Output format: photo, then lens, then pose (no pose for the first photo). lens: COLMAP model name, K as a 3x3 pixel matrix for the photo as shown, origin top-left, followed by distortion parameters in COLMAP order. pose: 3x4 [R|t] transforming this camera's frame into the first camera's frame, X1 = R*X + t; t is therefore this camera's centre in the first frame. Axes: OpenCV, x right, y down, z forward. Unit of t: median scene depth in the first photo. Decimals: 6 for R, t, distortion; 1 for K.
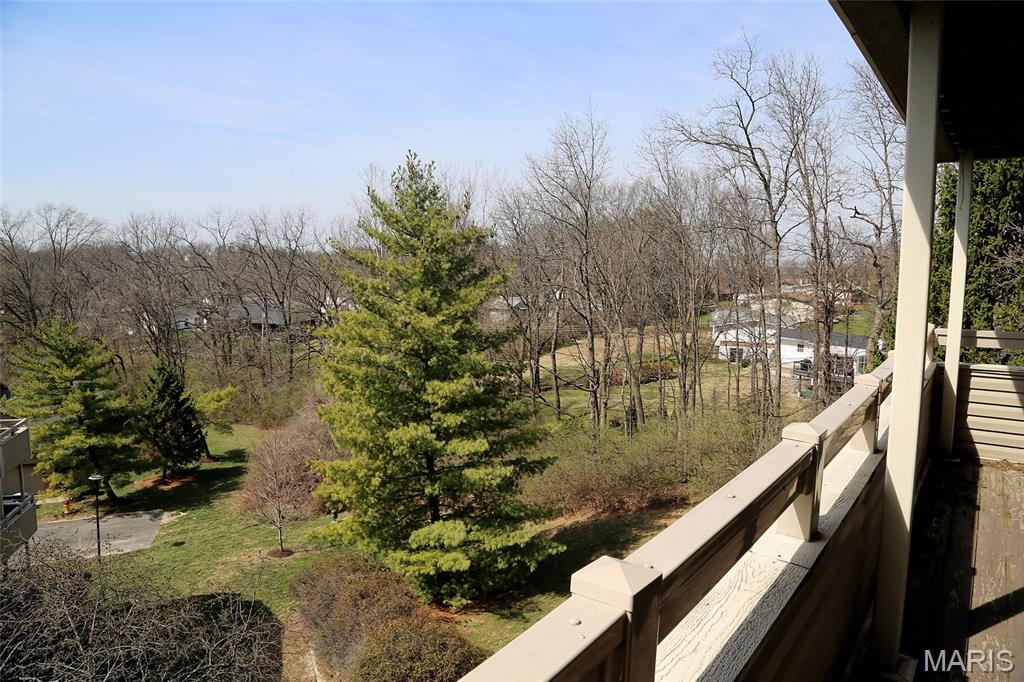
lens RADIAL K [[711.3, 0, 505.8], [0, 711.3, 345.3], [0, 0, 1]] dist [-0.118384, 0.059222]
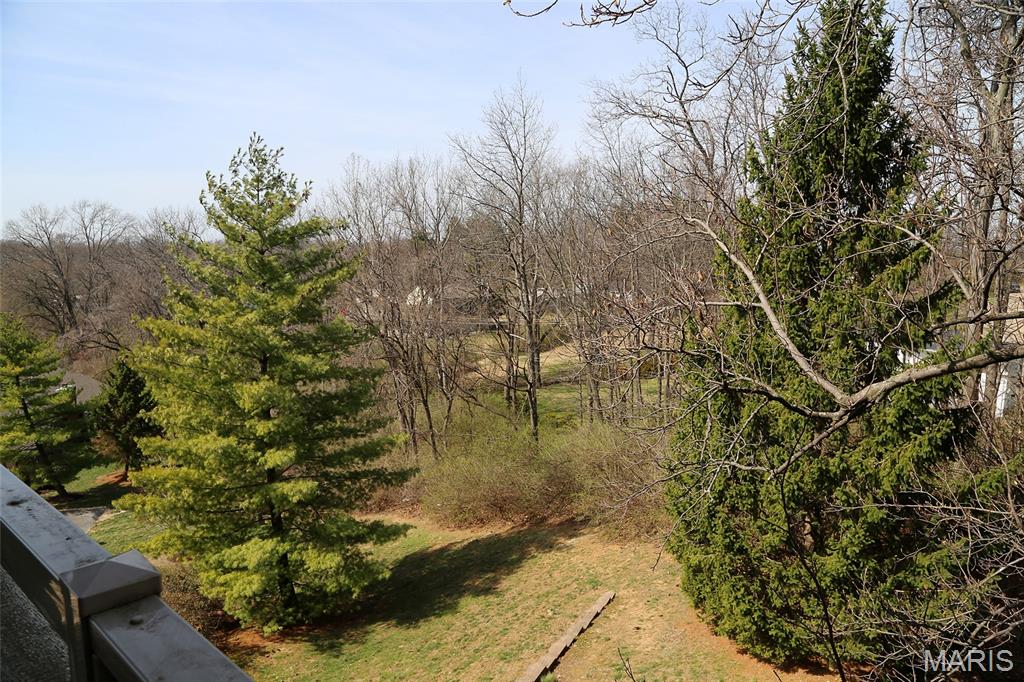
lens RADIAL K [[711.3, 0, 517.2], [0, 711.3, 338.5], [0, 0, 1]] dist [-0.118384, 0.059222]
pose [[0.996189, -0.002534, -0.087189, 0.189668], [0.003016, 0.999981, 0.005391, -0.008092], [0.087173, -0.005633, 0.996177, 0.079999]]
